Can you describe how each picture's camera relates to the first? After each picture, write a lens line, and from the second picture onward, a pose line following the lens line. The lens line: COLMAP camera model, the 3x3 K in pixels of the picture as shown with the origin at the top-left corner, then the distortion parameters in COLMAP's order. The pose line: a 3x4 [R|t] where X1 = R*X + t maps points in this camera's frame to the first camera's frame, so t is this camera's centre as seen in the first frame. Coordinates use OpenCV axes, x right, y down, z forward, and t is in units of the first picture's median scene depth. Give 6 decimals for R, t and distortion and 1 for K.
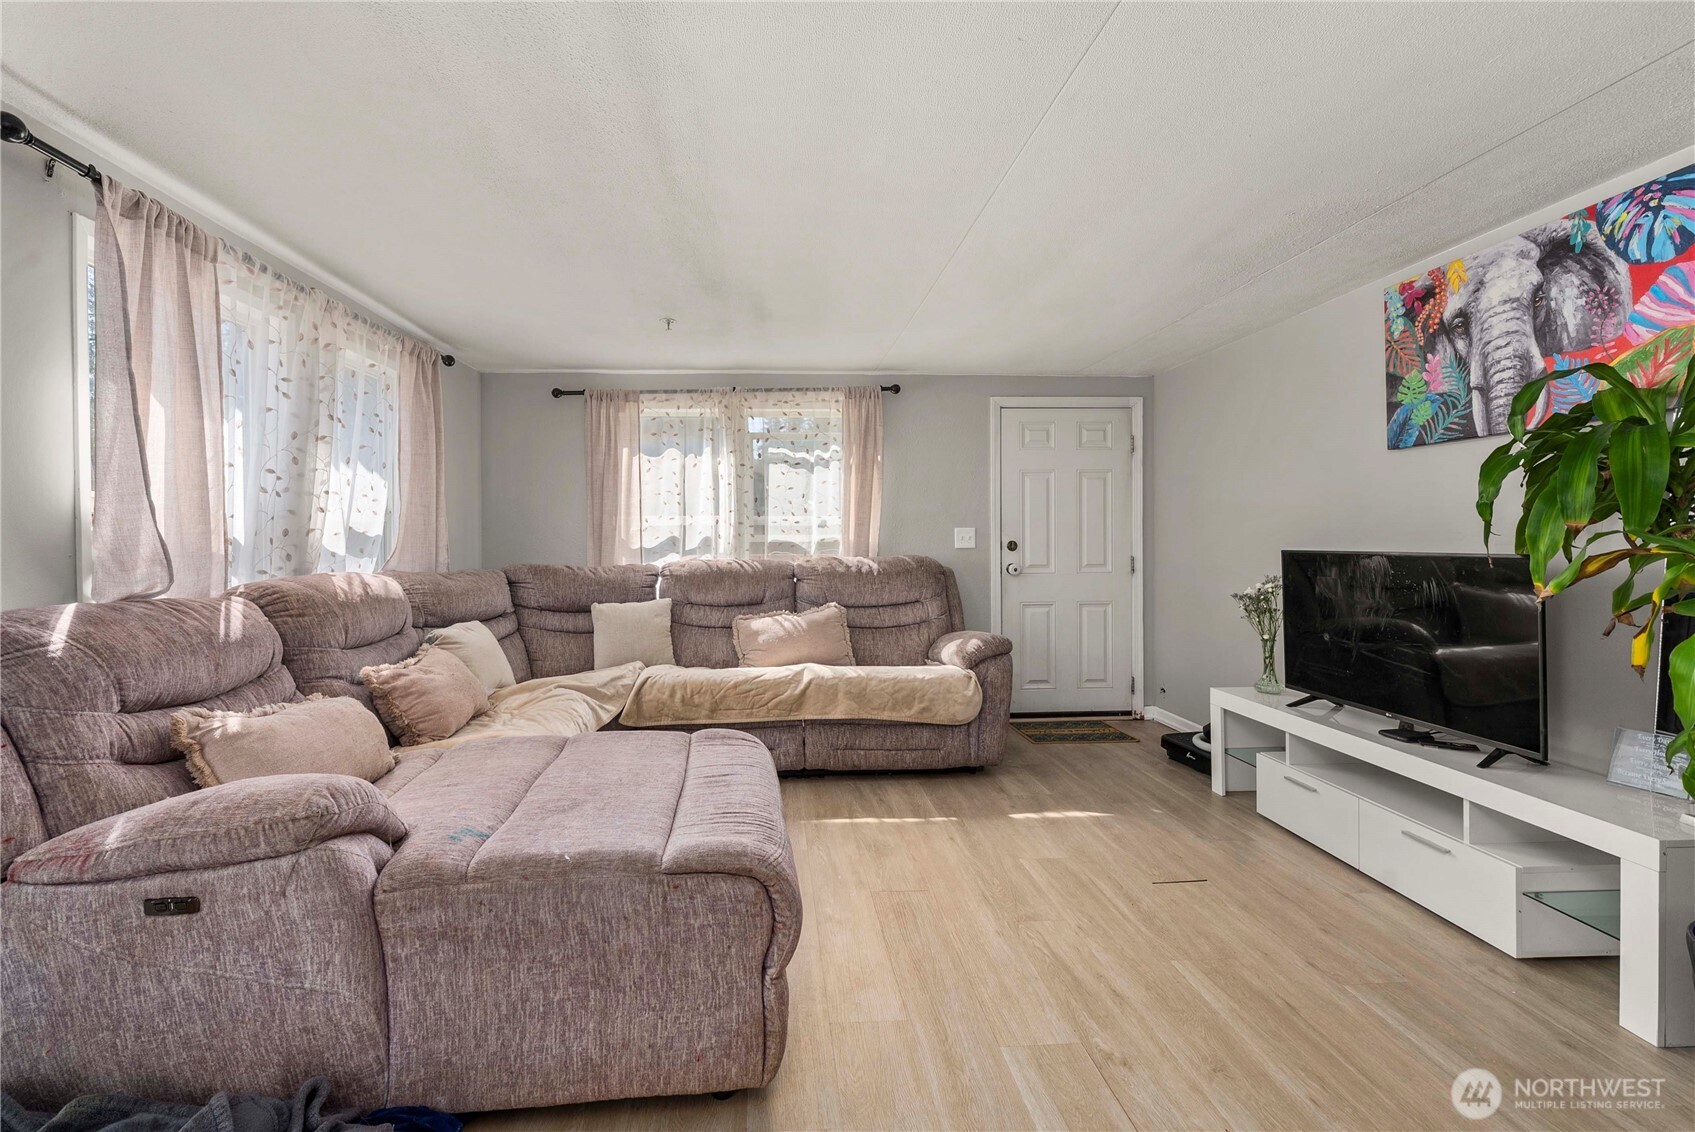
lens RADIAL K [[697.0, 0, 827.1], [0, 697.0, 546.3], [0, 0, 1]] dist [-0.001363, 0.000326]
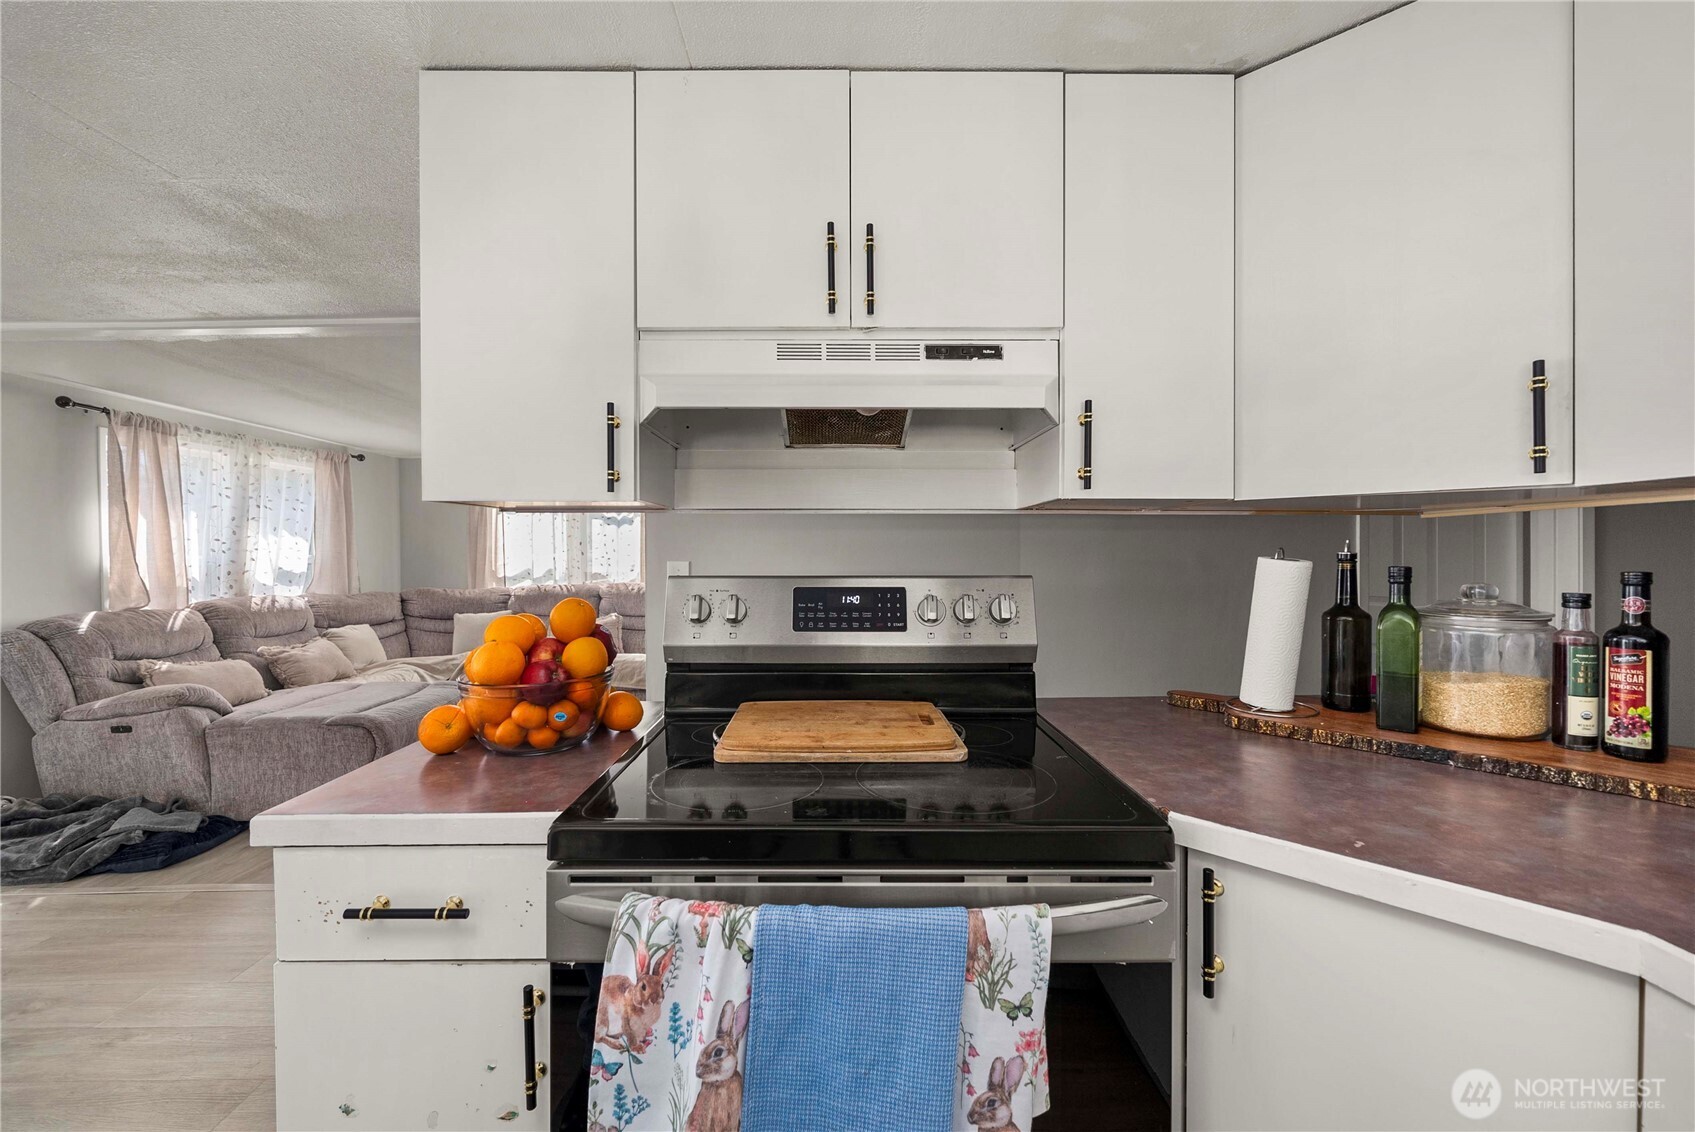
lens RADIAL K [[666.0, 0, 847.5], [0, 666.0, 566.0], [0, 0, 1]] dist [0.001528, -0.000235]
pose [[0.999016, -0.002626, -0.044265, 1.125168], [0.002843, 0.999984, 0.004825, -0.053108], [0.044251, -0.004946, 0.999008, -0.813389]]
